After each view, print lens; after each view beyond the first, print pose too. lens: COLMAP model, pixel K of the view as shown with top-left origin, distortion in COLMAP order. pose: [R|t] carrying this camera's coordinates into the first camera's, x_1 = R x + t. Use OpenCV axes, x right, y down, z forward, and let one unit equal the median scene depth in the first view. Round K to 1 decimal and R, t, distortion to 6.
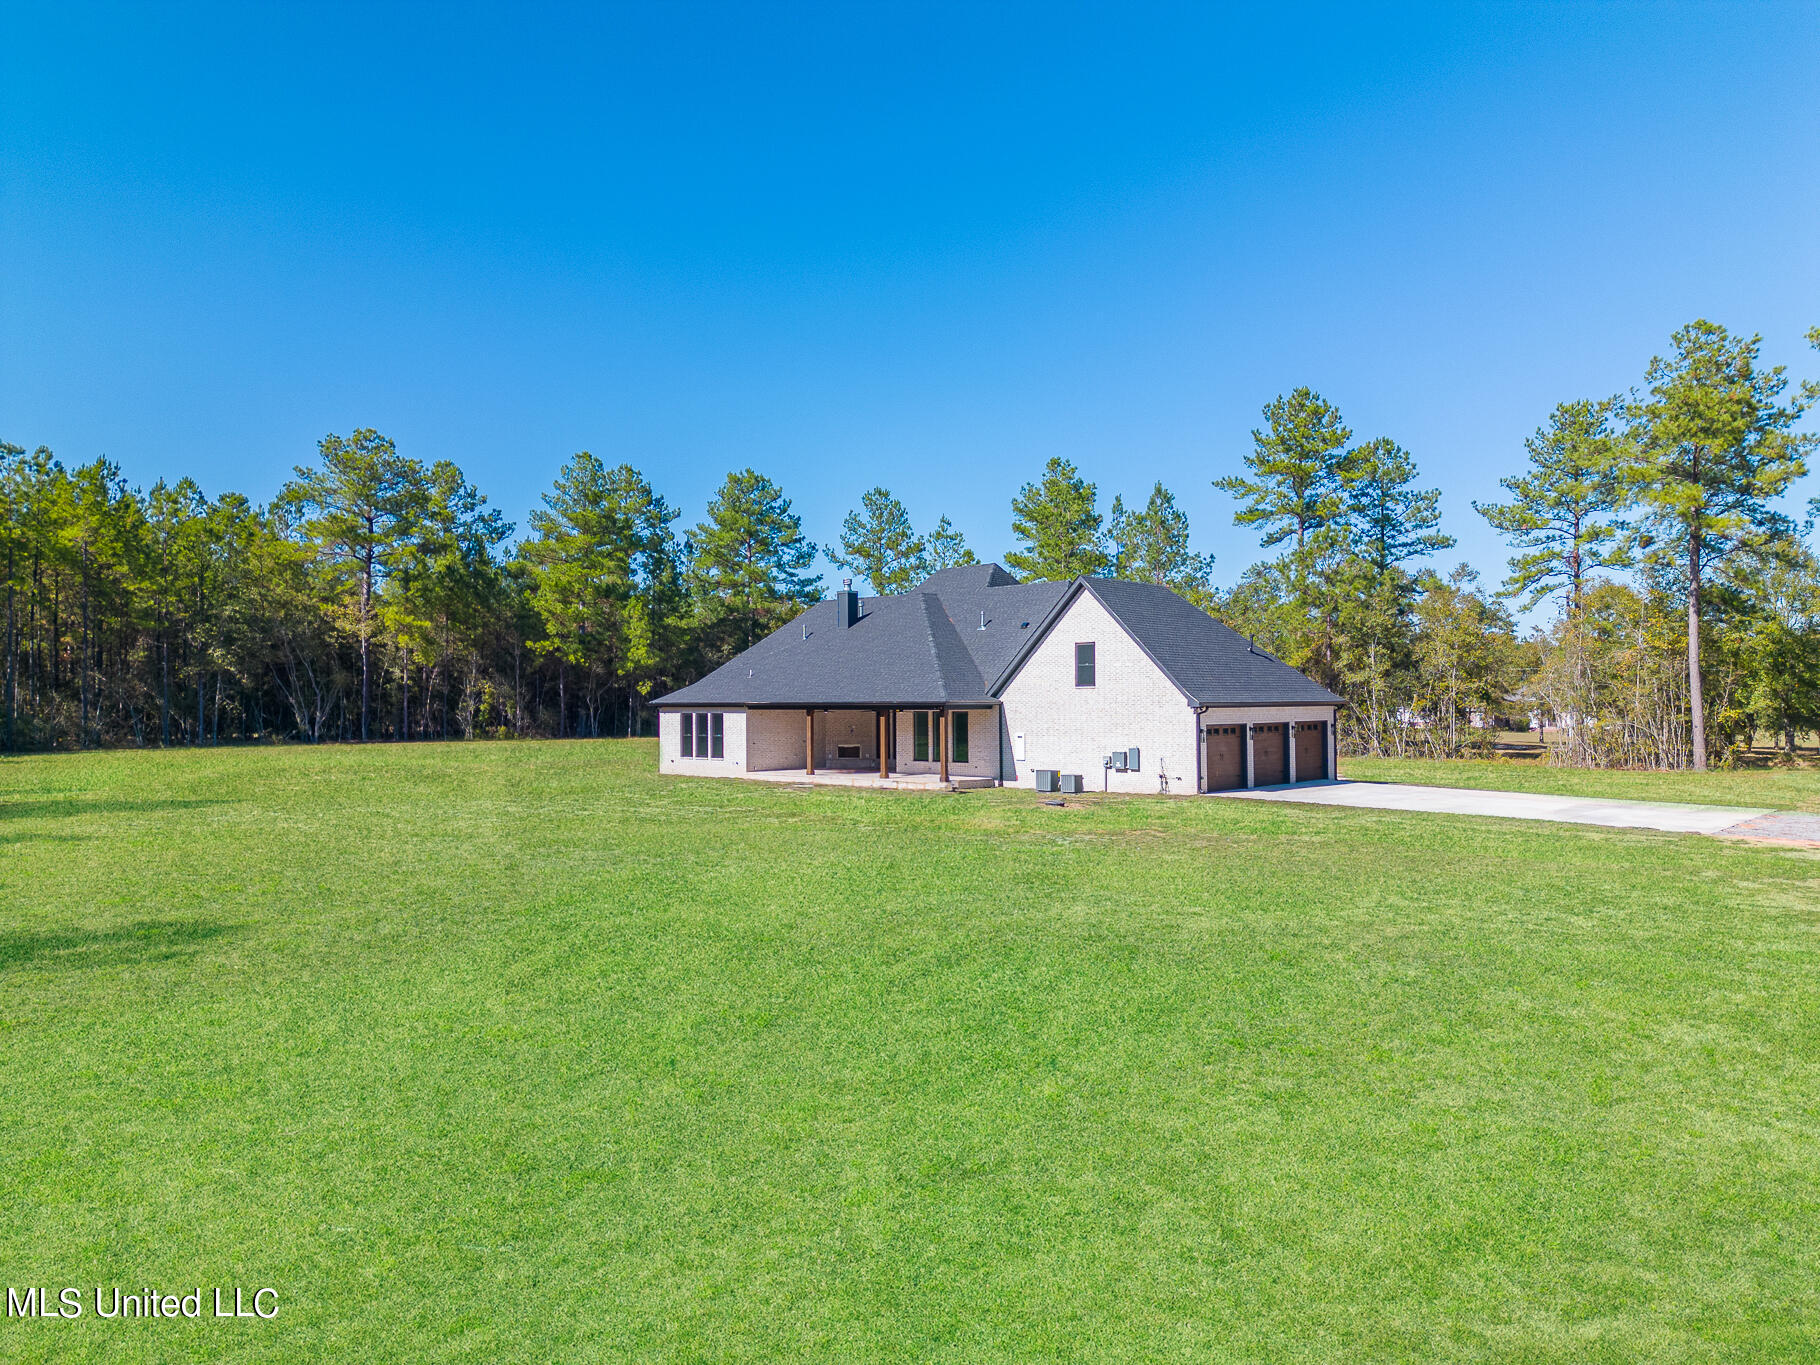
lens RADIAL K [[1279.4, 0, 910.0], [0, 1279.4, 682.5], [0, 0, 1]] dist [0.117254, -0.133740]
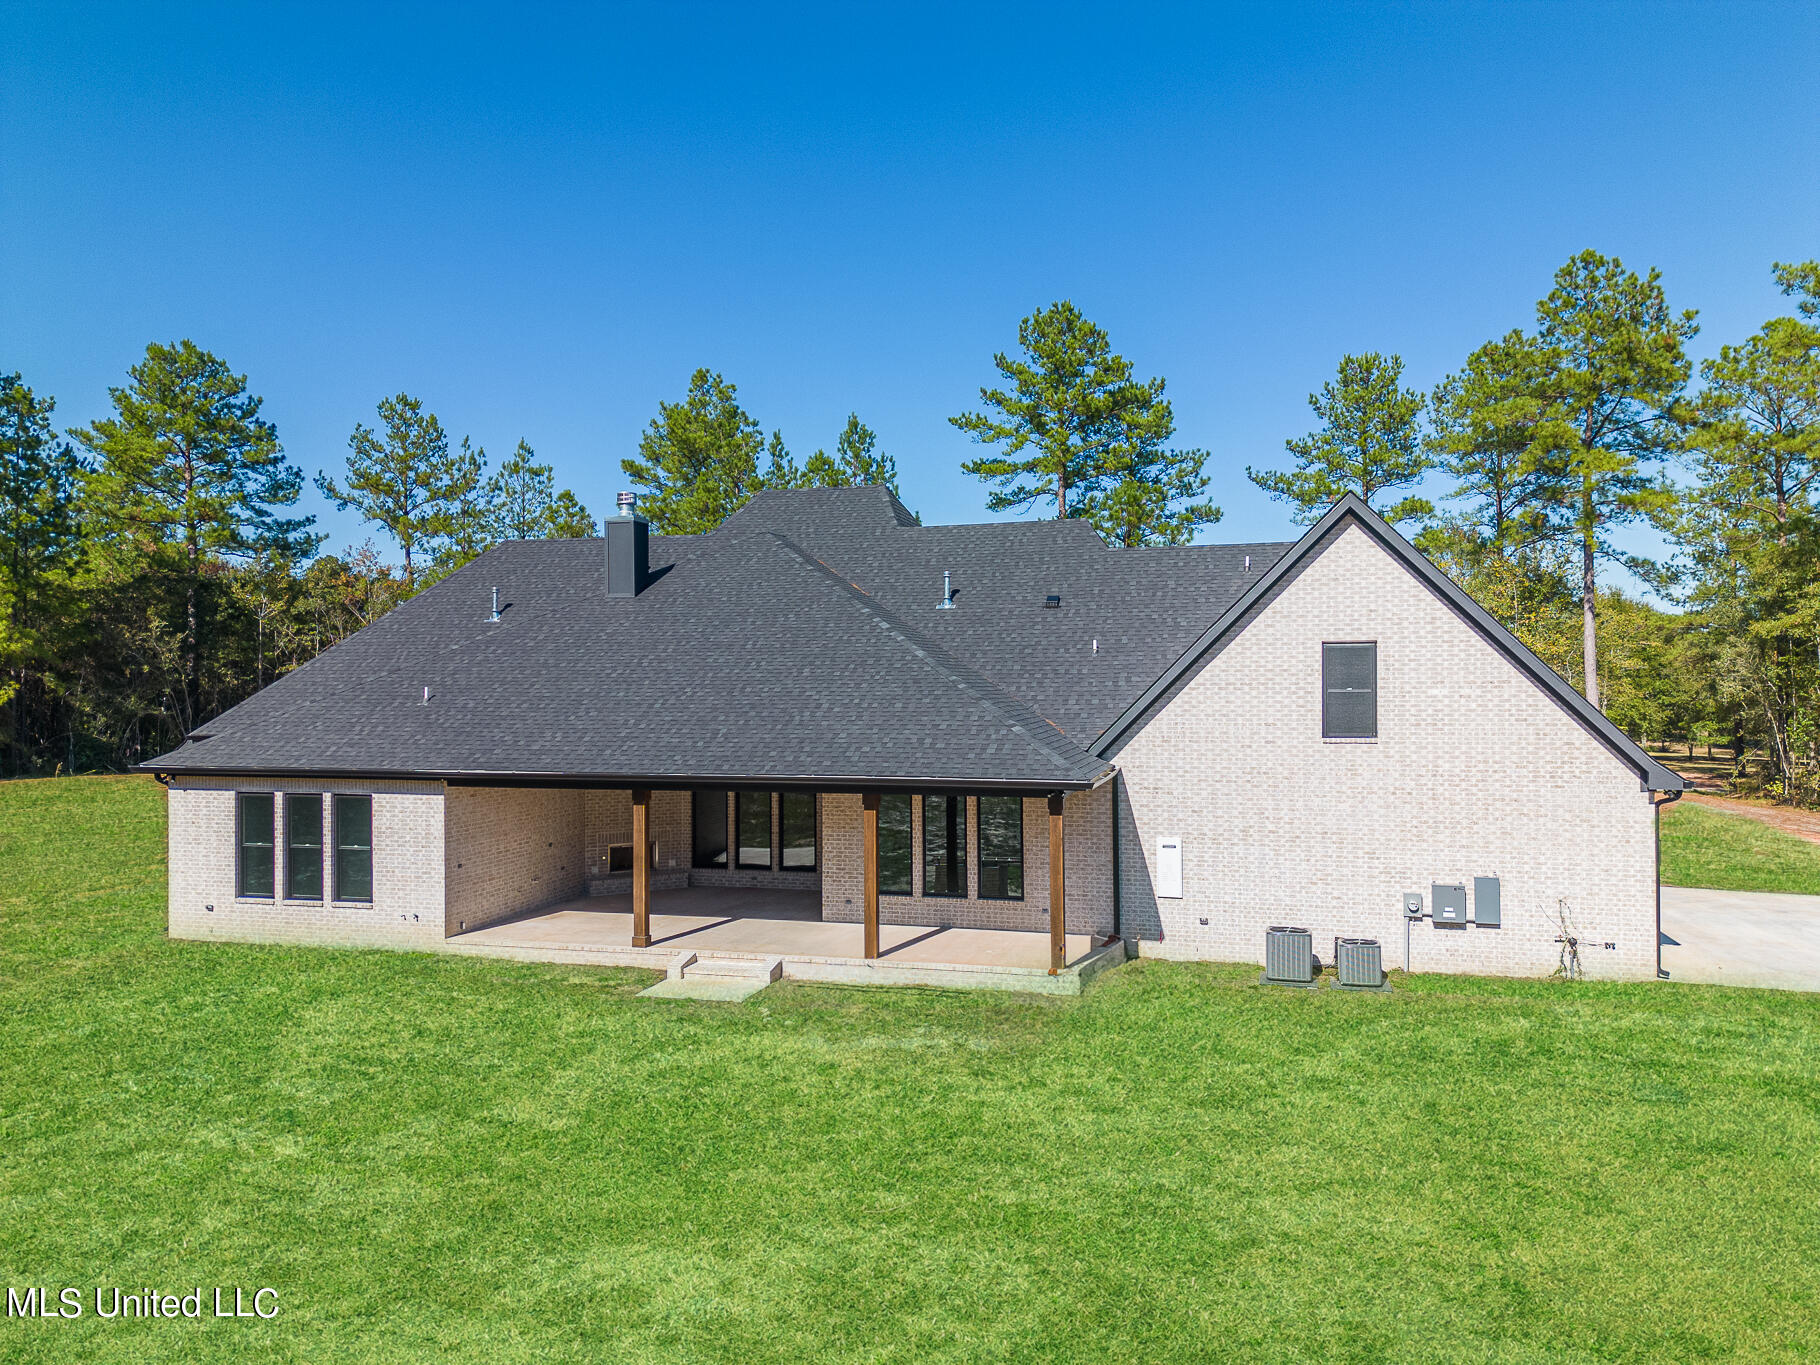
lens RADIAL K [[1279.4, 0, 910.0], [0, 1279.4, 682.5], [0, 0, 1]] dist [0.117254, -0.133740]
pose [[0.903268, 0.000566, 0.429076, -0.097624], [-0.006501, 0.999902, 0.012367, -0.010434], [-0.429027, -0.013960, 0.903184, 0.317198]]
